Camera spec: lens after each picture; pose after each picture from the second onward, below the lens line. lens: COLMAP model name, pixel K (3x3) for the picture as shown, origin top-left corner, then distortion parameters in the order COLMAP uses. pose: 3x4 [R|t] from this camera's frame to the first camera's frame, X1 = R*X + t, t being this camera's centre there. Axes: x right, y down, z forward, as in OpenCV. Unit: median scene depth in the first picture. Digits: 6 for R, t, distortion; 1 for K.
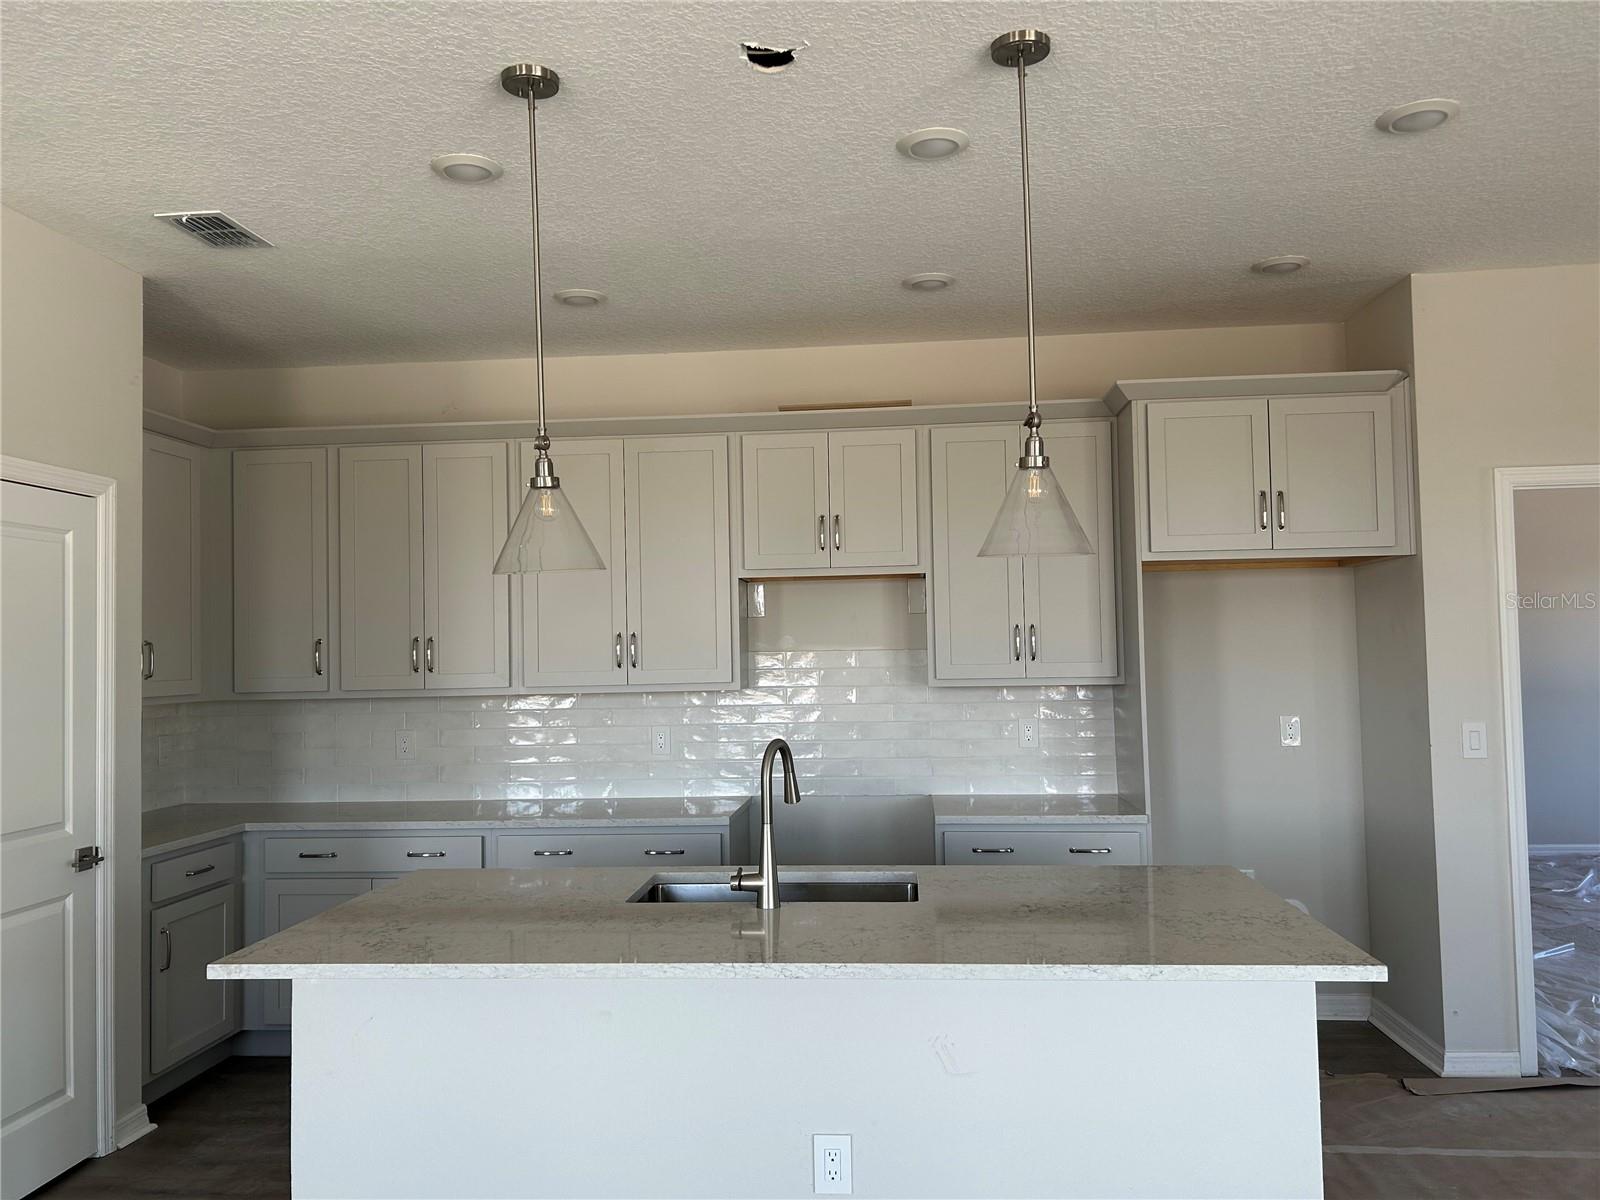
lens RADIAL K [[1230.5, 0, 800.0], [0, 1230.5, 600.0], [0, 0, 1]] dist [0.006945, 0.002767]
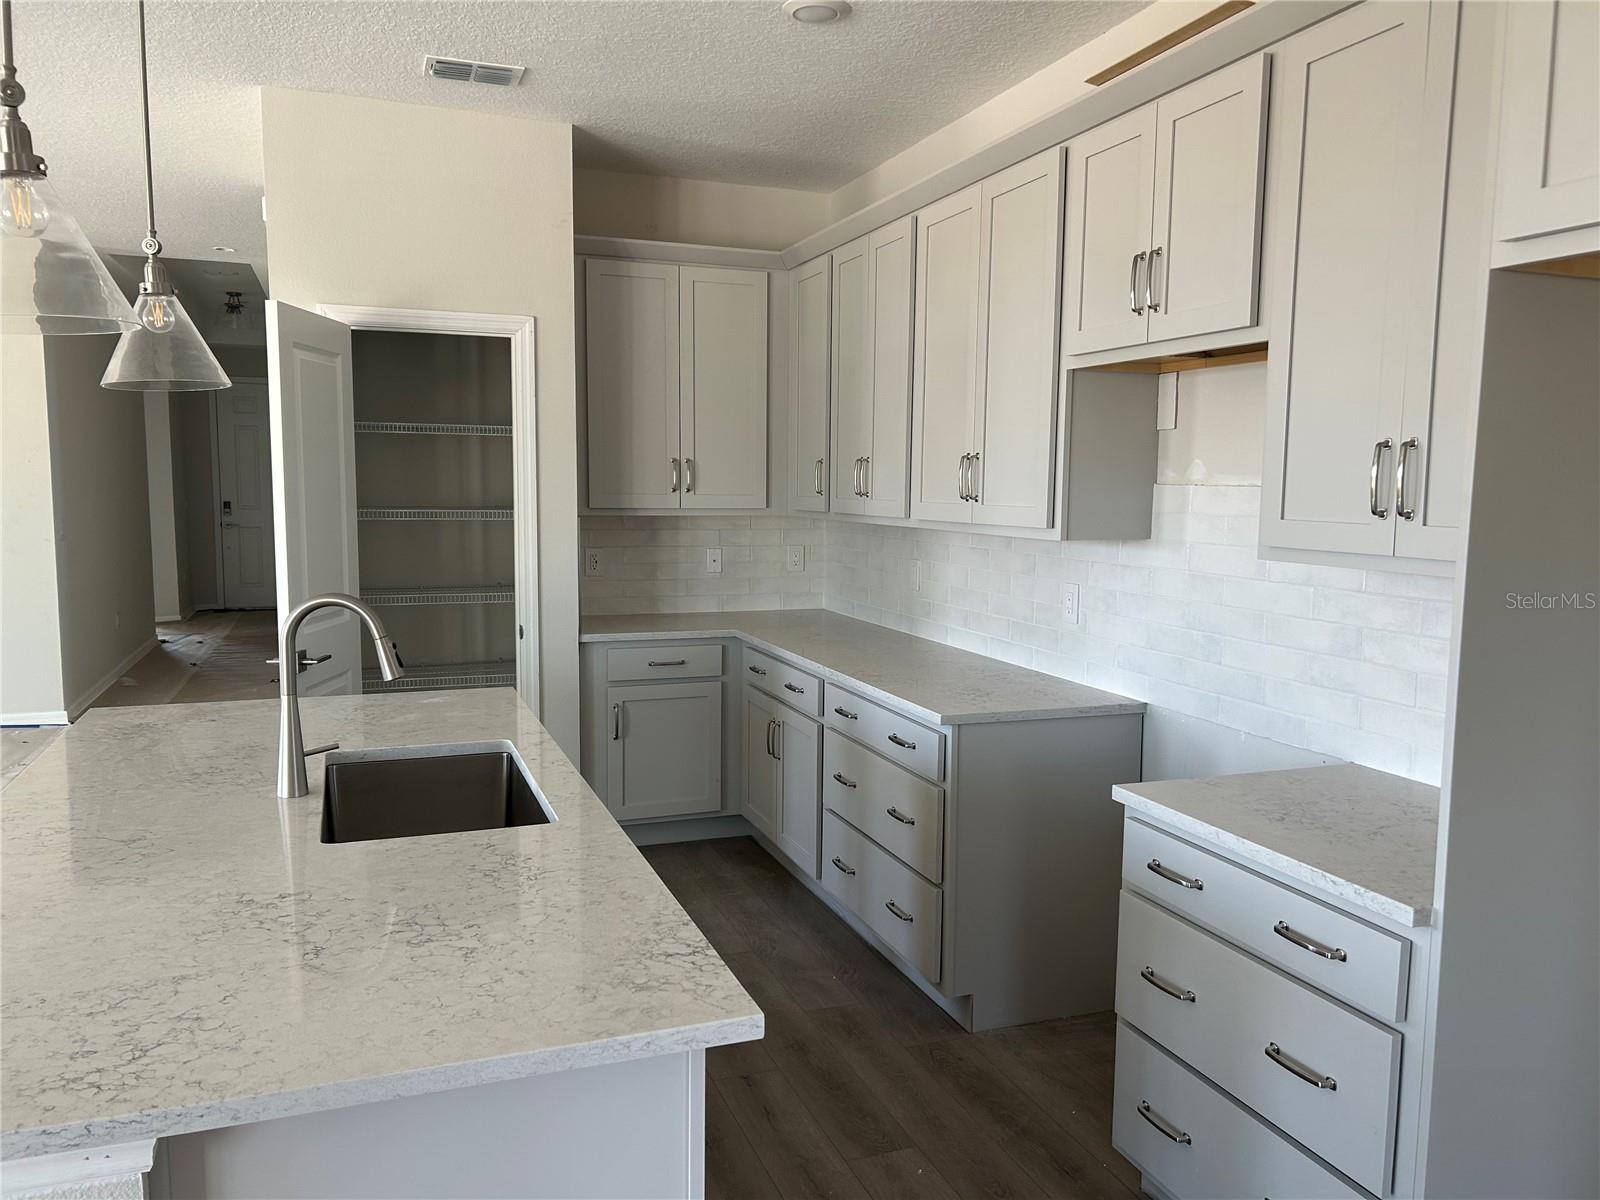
lens RADIAL K [[1234.9, 0, 800.0], [0, 1234.9, 600.0], [0, 0, 1]] dist [0.190231, 0.000266]
pose [[0.440677, 0.119242, -0.889711, 0.482200], [0.010275, 0.990403, 0.137826, 0.009507], [0.897607, -0.069879, 0.435222, 0.549172]]
